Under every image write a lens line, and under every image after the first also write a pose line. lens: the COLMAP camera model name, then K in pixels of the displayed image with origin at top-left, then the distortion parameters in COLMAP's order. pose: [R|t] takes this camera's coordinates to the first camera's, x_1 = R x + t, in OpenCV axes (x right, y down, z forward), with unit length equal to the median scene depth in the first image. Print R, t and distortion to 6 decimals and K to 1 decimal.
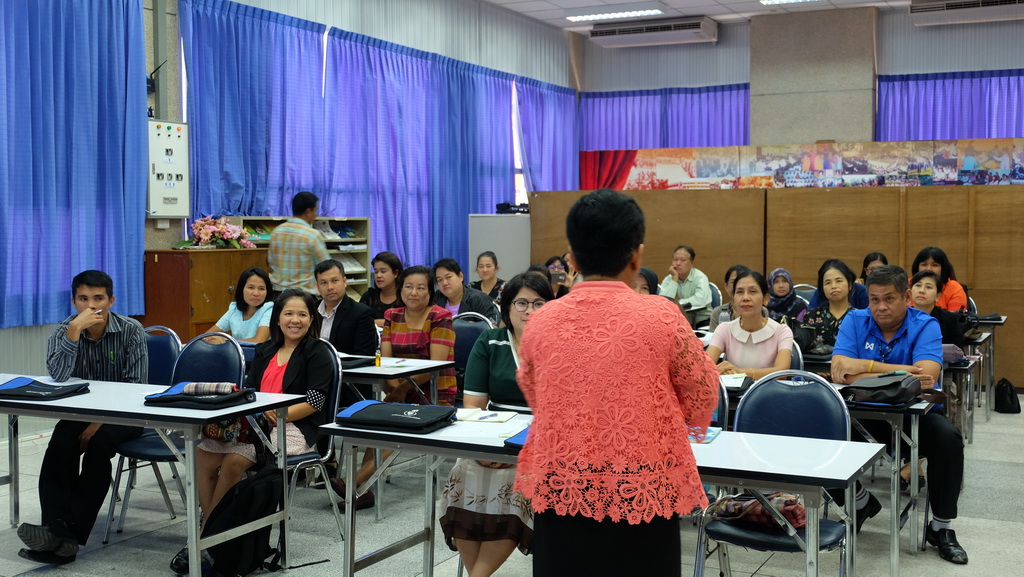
lens RADIAL K [[1106.7, 0, 534.1], [0, 1106.7, 277.4], [0, 0, 1]] dist [0.017313, -0.015424]
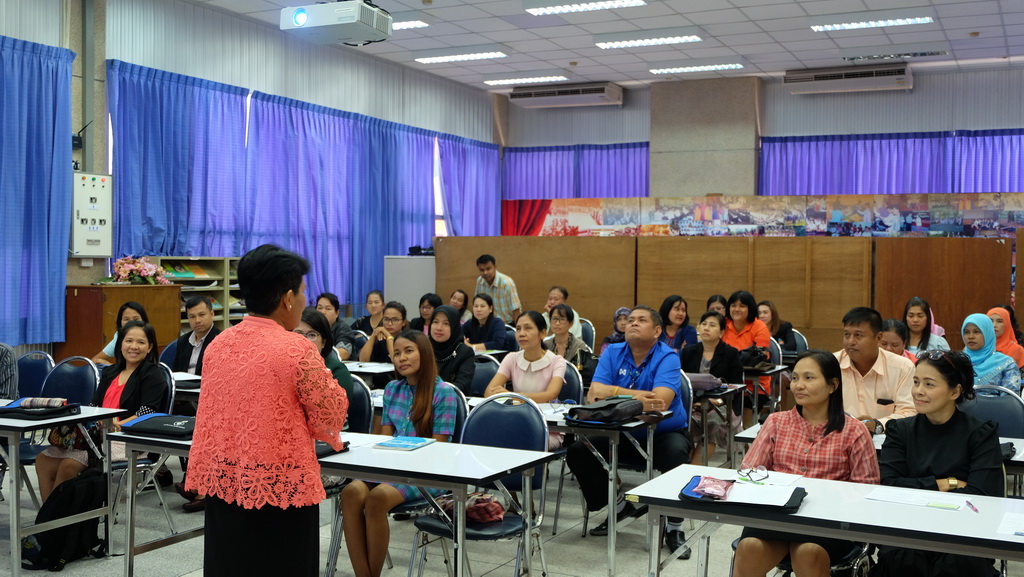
lens RADIAL K [[1025.9, 0, 522.8], [0, 1025.9, 283.9], [0, 0, 1]] dist [-0.038455, 0.021808]
pose [[0.999926, 0.011867, 0.002628, 0.077987], [-0.011788, 0.999533, -0.028206, -0.001146], [-0.002961, 0.028173, 0.999599, -0.036863]]
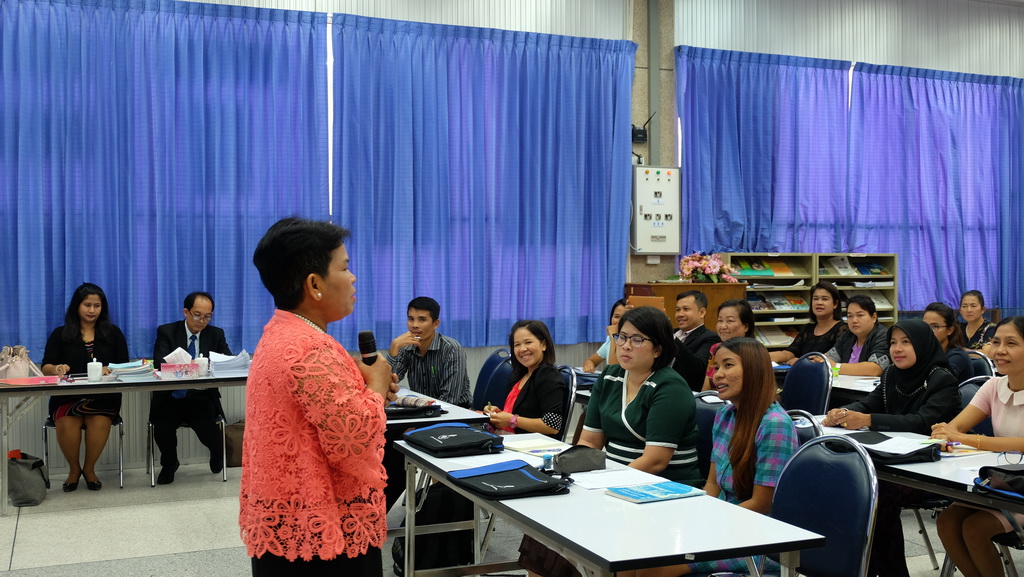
lens RADIAL K [[1060.5, 0, 568.7], [0, 1060.5, 282.9], [0, 0, 1]] dist [-0.004060, 0.016467]
pose [[0.781409, 0.013269, -0.623878, 0.178304], [-0.031690, 0.999328, -0.018438, -0.002085], [0.623214, 0.034178, 0.781304, 0.085368]]
